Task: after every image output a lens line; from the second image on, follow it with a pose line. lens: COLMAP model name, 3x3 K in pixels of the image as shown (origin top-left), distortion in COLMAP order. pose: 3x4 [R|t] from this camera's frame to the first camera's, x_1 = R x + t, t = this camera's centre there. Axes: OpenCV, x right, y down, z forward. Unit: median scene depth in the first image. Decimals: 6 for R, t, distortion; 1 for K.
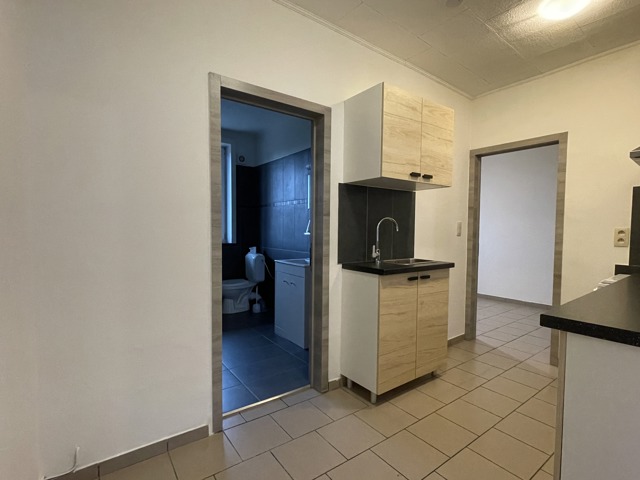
lens RADIAL K [[315.0, 0, 320.0], [0, 315.0, 240.0], [0, 0, 1]] dist [0.026050, 0.000094]
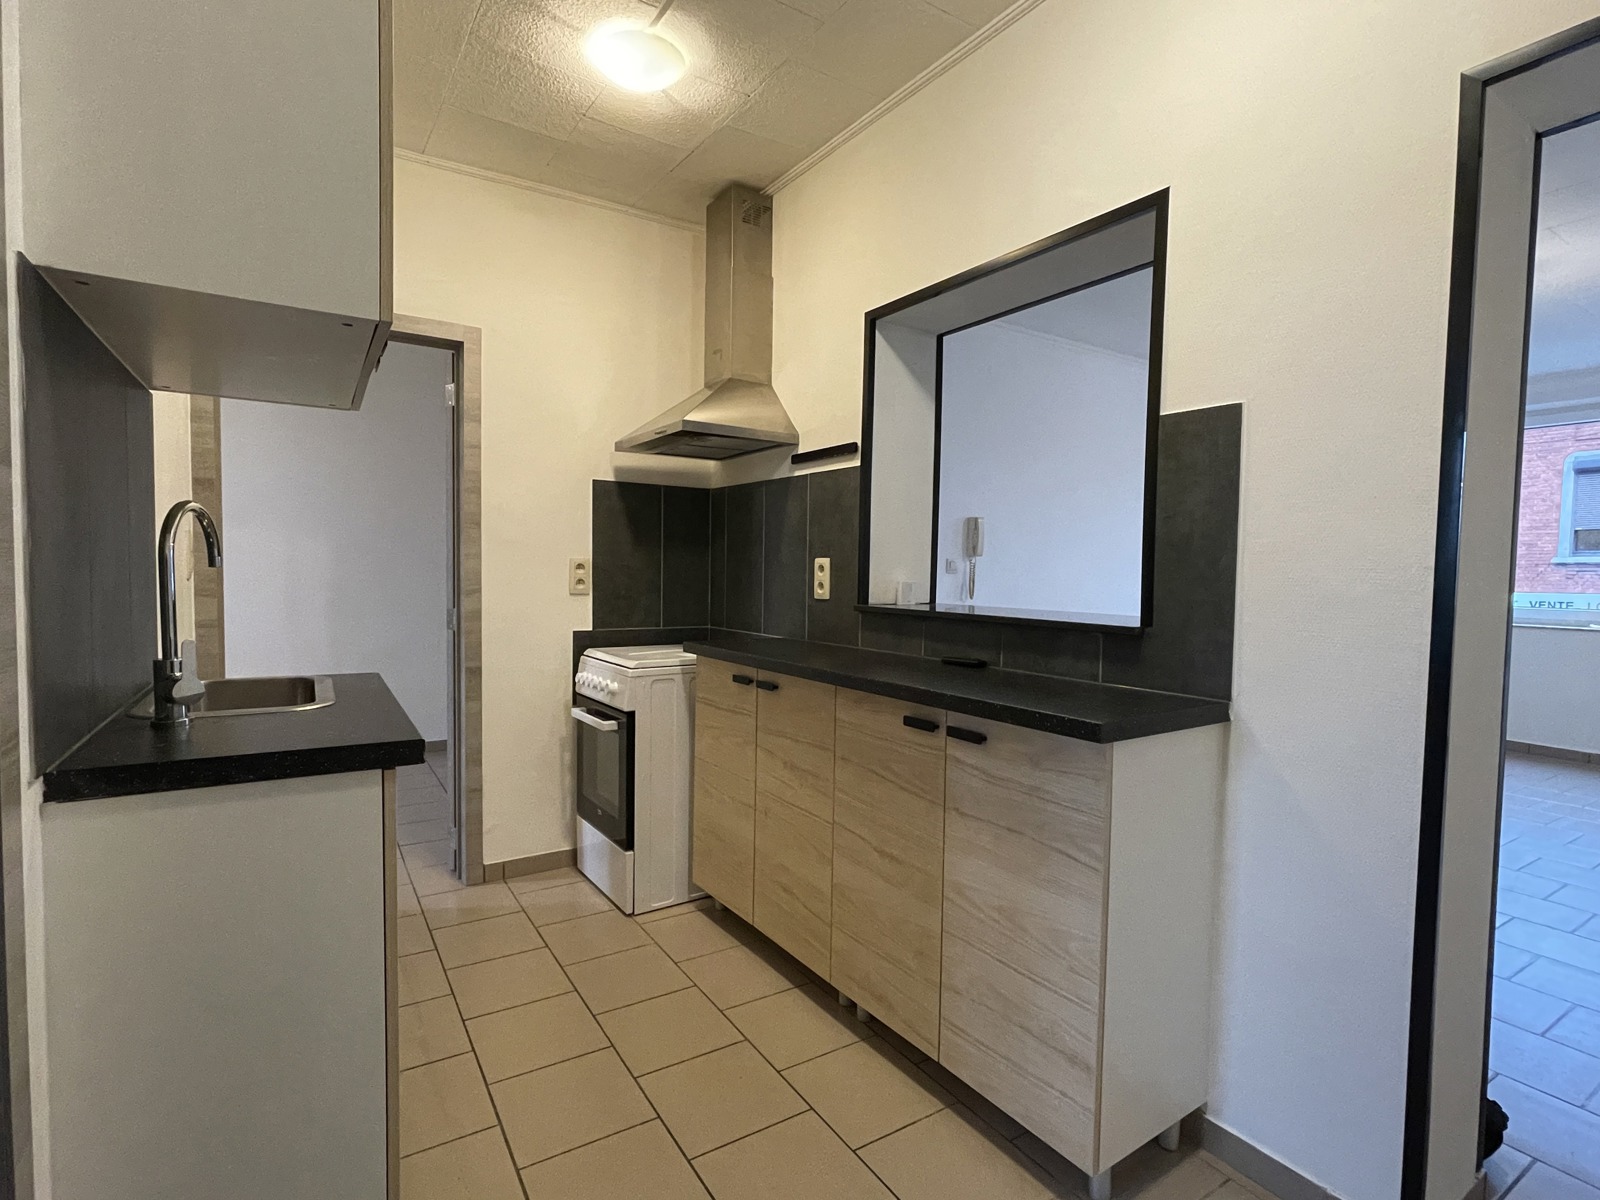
lens RADIAL K [[787.4, 0, 800.0], [0, 787.4, 600.0], [0, 0, 1]] dist [0.026050, 0.000094]
pose [[0.072605, -0.046782, 0.996263, -0.289438], [0.016655, 0.998817, 0.045688, -0.022501], [-0.997222, 0.013275, 0.073298, 0.564940]]
